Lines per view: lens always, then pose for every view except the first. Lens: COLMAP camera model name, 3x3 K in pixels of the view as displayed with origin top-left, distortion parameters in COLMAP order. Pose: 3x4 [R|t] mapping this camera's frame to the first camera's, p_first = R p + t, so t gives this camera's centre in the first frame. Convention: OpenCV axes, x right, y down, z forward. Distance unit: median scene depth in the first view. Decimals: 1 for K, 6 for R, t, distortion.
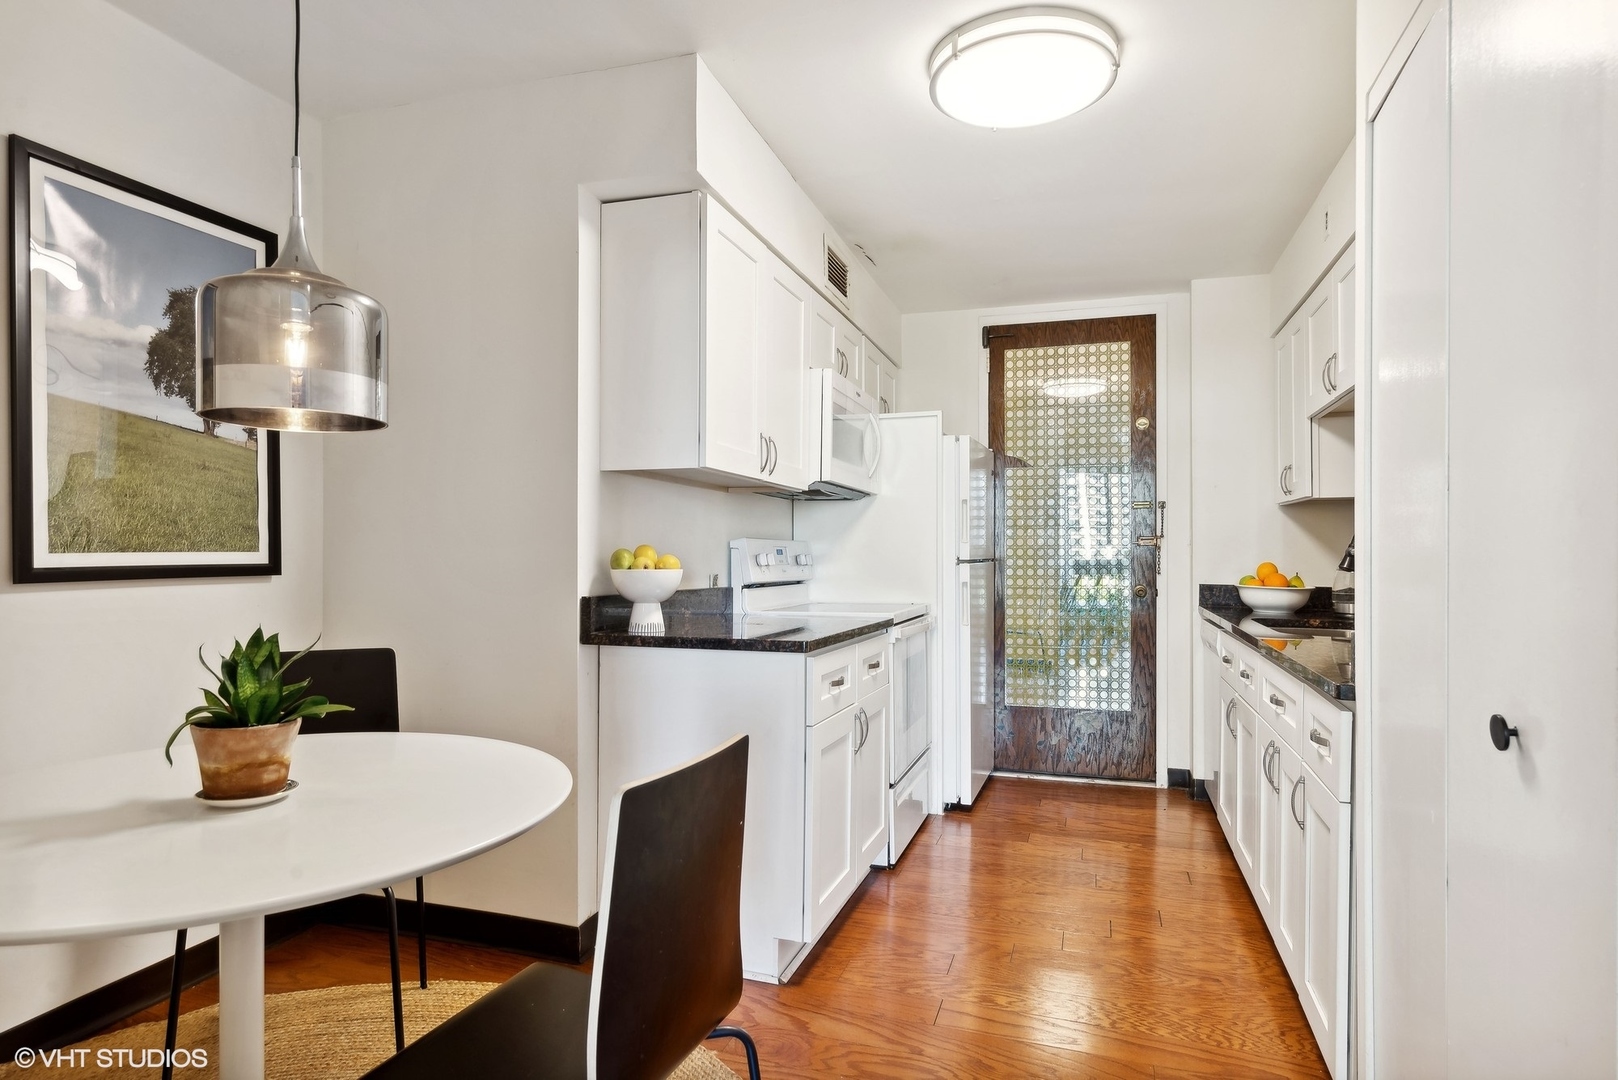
lens RADIAL K [[934.7, 0, 798.7], [0, 934.7, 542.3], [0, 0, 1]] dist [-0.004670, 0.002416]
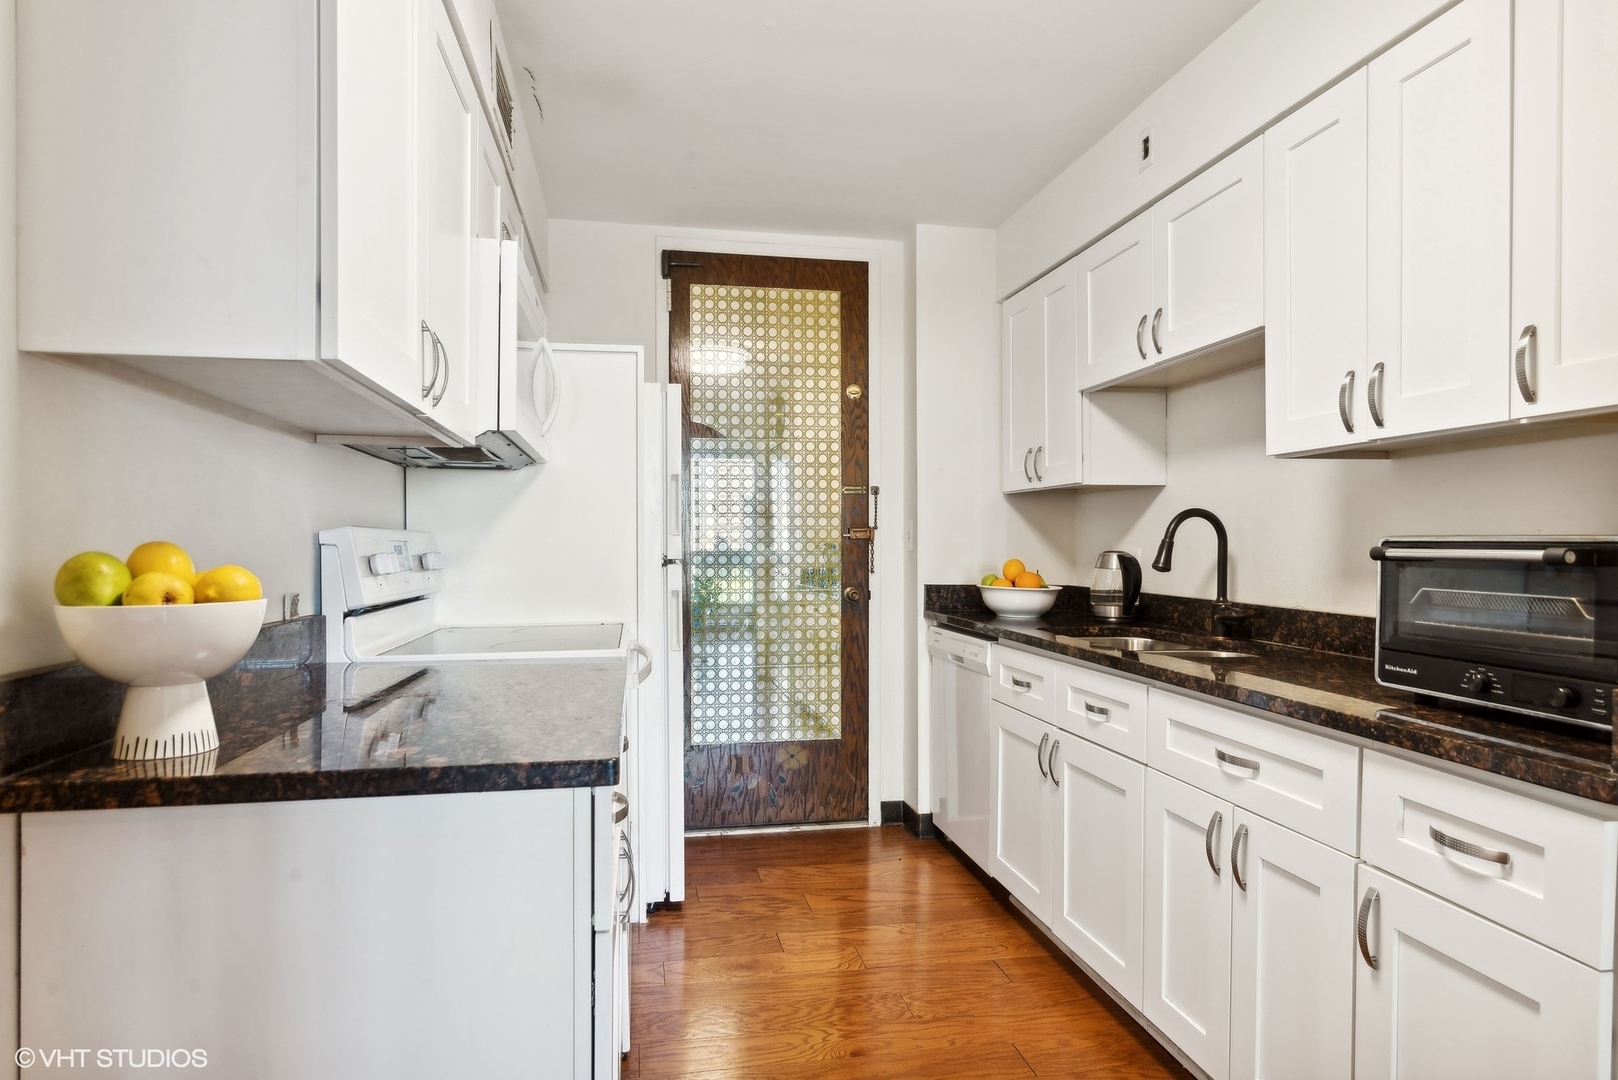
lens RADIAL K [[934.7, 0, 818.0], [0, 934.7, 547.0], [0, 0, 1]] dist [-0.004670, 0.002416]
pose [[0.875519, -0.003715, 0.483169, -0.063278], [-0.003778, 0.999887, 0.014534, -0.001087], [-0.483168, -0.014550, 0.875407, 0.289617]]
